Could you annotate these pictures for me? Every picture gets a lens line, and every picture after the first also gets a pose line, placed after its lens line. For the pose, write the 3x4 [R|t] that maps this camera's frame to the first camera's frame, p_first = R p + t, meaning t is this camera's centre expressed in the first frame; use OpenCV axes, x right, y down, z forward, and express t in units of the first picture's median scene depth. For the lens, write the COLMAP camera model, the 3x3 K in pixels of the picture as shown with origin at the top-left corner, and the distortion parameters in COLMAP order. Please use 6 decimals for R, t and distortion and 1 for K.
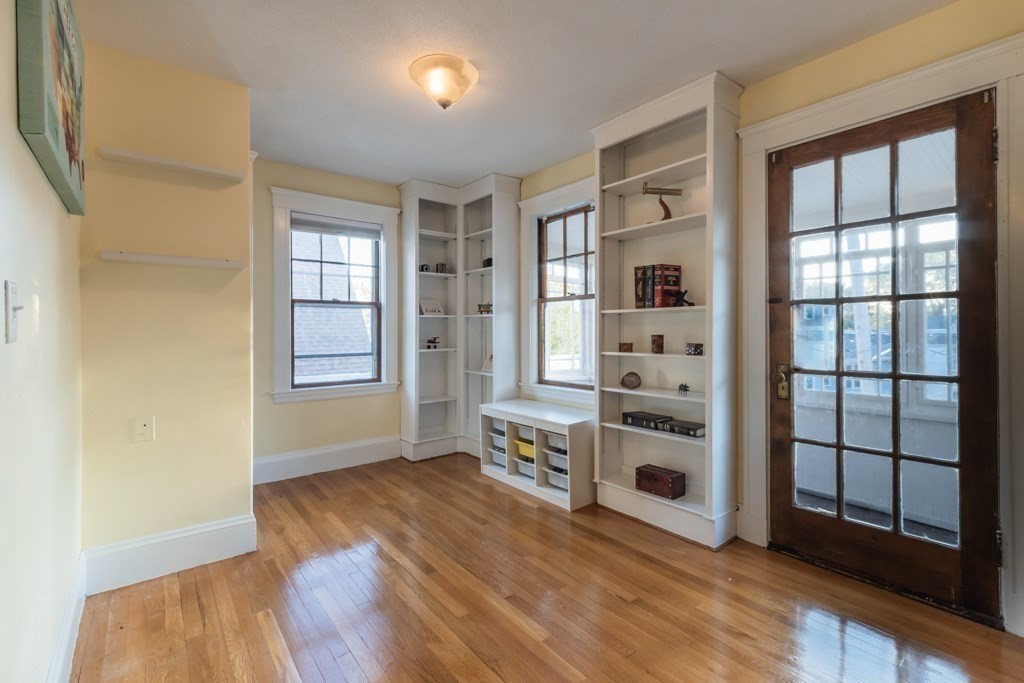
lens RADIAL K [[445.8, 0, 508.6], [0, 445.8, 333.7], [0, 0, 1]] dist [0.002941, 0.000950]
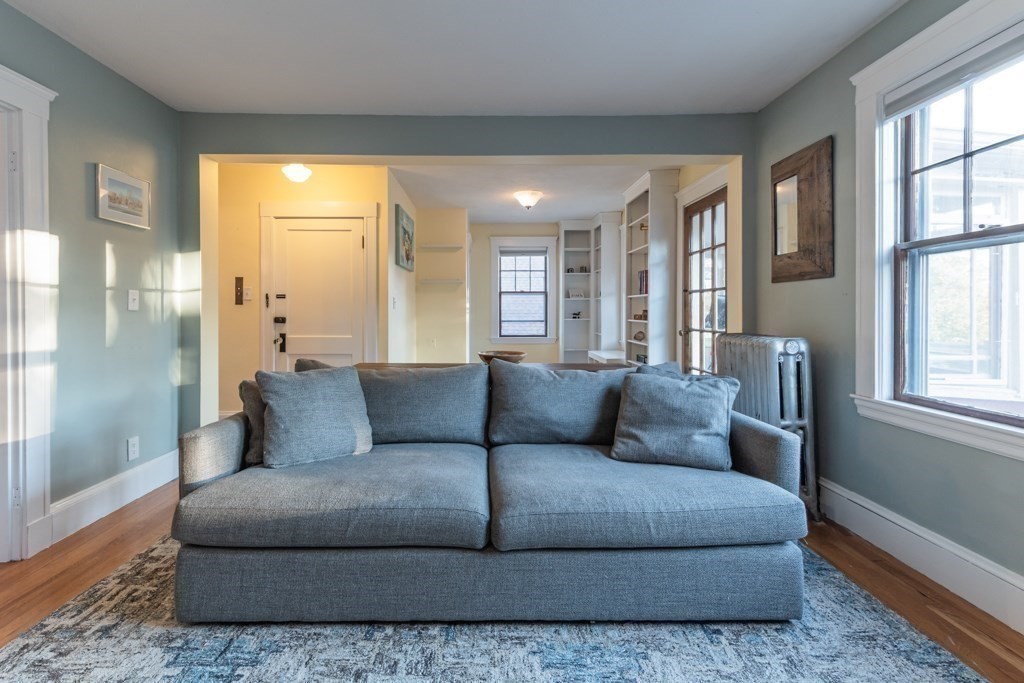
lens RADIAL K [[468.1, 0, 523.6], [0, 468.1, 325.1], [0, 0, 1]] dist [0.003820, 0.000924]
pose [[0.815938, 0.021881, -0.577726, 0.739657], [-0.004799, 0.999505, 0.031078, 0.005179], [0.578120, -0.022585, 0.815639, -0.583650]]
